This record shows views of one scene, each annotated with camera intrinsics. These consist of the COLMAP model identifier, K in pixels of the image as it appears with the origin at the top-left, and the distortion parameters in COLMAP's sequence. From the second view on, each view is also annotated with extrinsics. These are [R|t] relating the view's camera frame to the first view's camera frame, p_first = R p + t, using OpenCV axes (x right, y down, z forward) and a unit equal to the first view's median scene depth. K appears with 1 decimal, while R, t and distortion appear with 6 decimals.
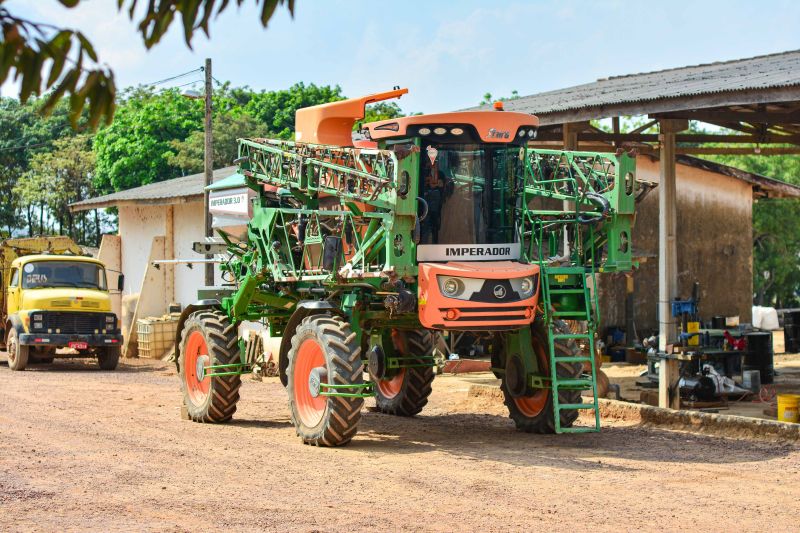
lens RADIAL K [[1703.2, 0, 400.4], [0, 1703.2, 264.0], [0, 0, 1]] dist [0.050483, 0.000000]
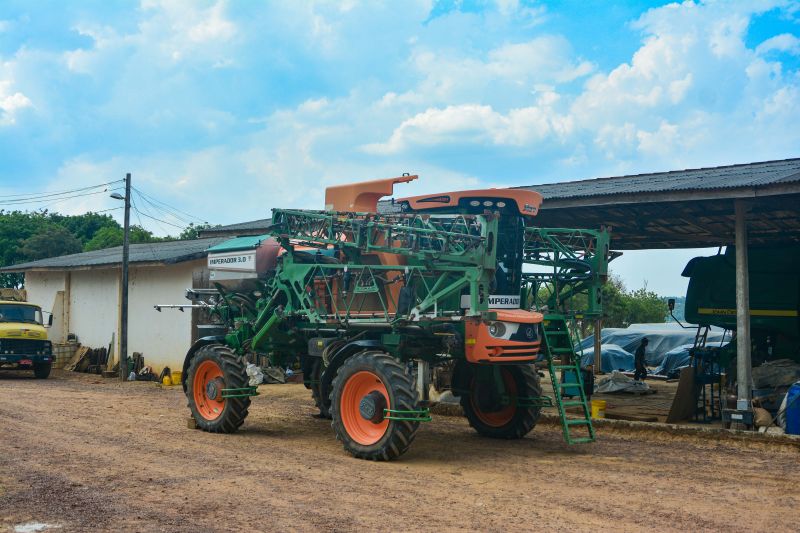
lens RADIAL K [[829.8, 0, 398.8], [0, 829.8, 263.4], [0, 0, 1]] dist [-0.091650, 0.000000]
pose [[0.943866, 0.034450, 0.328528, -0.211175], [-0.014299, 0.997876, -0.063557, 0.004466], [-0.330020, 0.055291, 0.942353, 0.406468]]
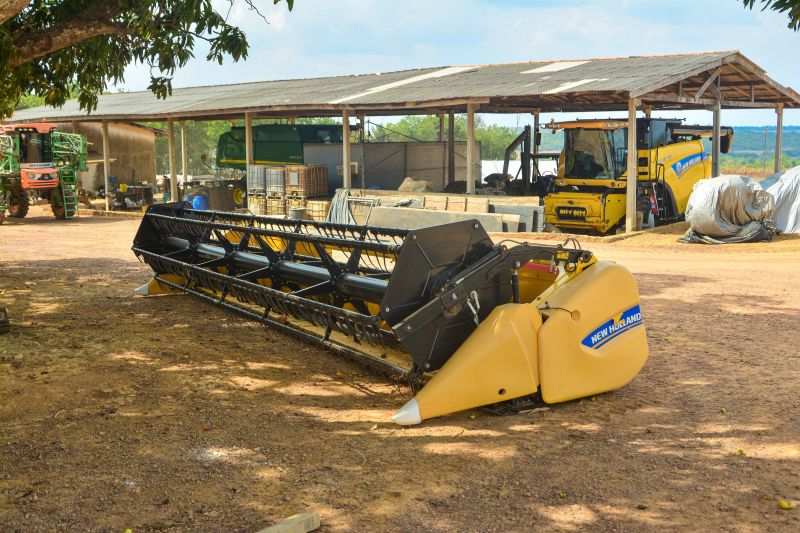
lens RADIAL K [[829.8, 0, 401.7], [0, 829.8, 267.5], [0, 0, 1]] dist [-0.091650, 0.000000]
pose [[0.907014, -0.063698, 0.416255, 0.012081], [0.005323, 0.990148, 0.139922, -0.025851], [-0.421067, -0.124696, 0.898417, -0.694667]]
